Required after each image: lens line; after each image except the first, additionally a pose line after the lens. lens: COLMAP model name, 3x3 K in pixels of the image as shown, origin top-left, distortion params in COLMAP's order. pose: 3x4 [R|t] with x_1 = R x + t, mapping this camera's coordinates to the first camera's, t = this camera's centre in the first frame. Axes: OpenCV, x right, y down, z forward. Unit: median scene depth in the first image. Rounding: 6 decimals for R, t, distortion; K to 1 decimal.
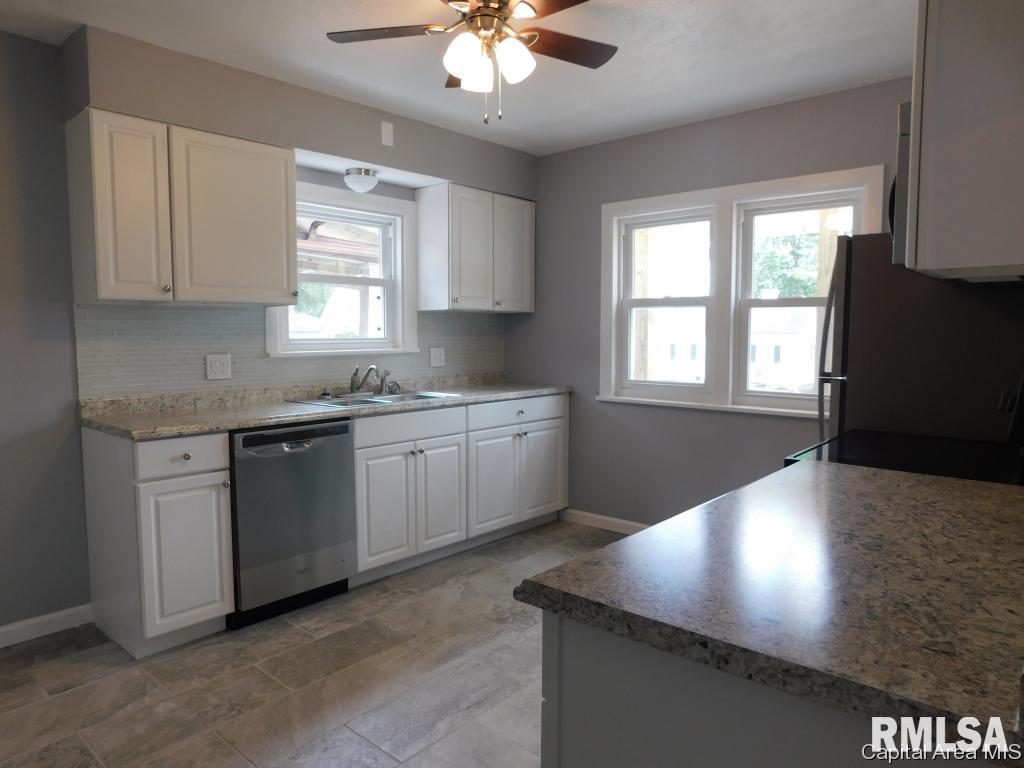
lens RADIAL K [[681.2, 0, 512.0], [0, 681.2, 384.0], [0, 0, 1]] dist [-0.081165, 0.067658]
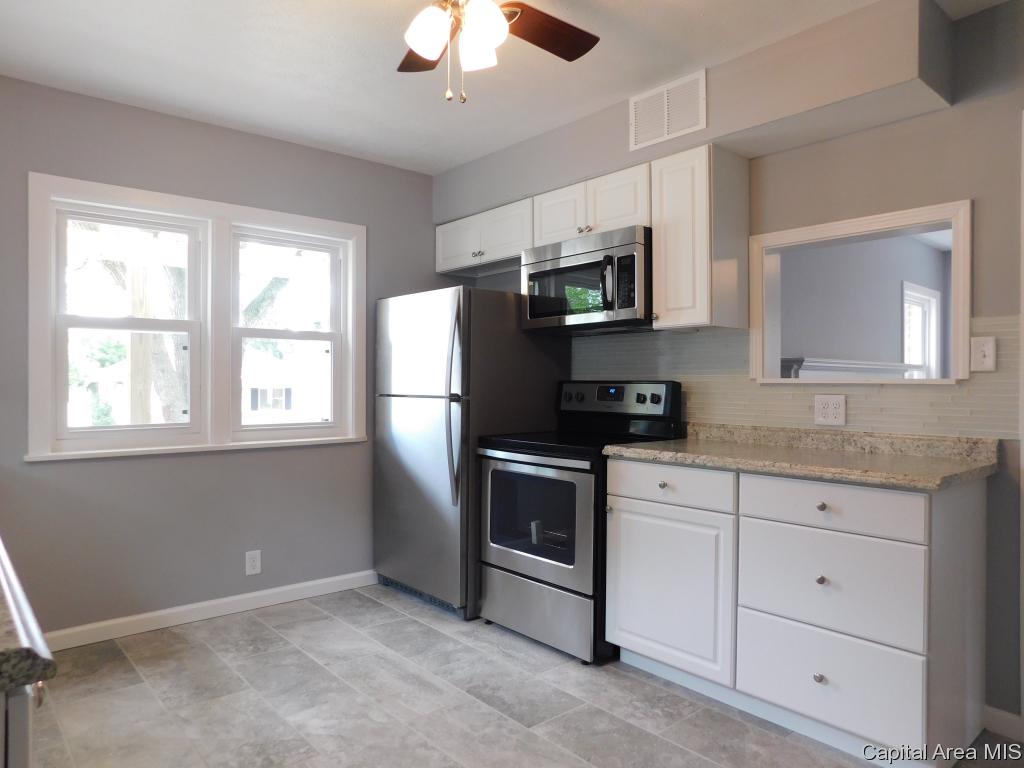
lens RADIAL K [[681.2, 0, 512.0], [0, 681.2, 384.0], [0, 0, 1]] dist [-0.081165, 0.067658]
pose [[0.131881, -0.002785, 0.991262, -0.499222], [0.076700, 0.997027, -0.007404, -0.011489], [-0.988294, 0.077007, 0.131703, 0.484524]]
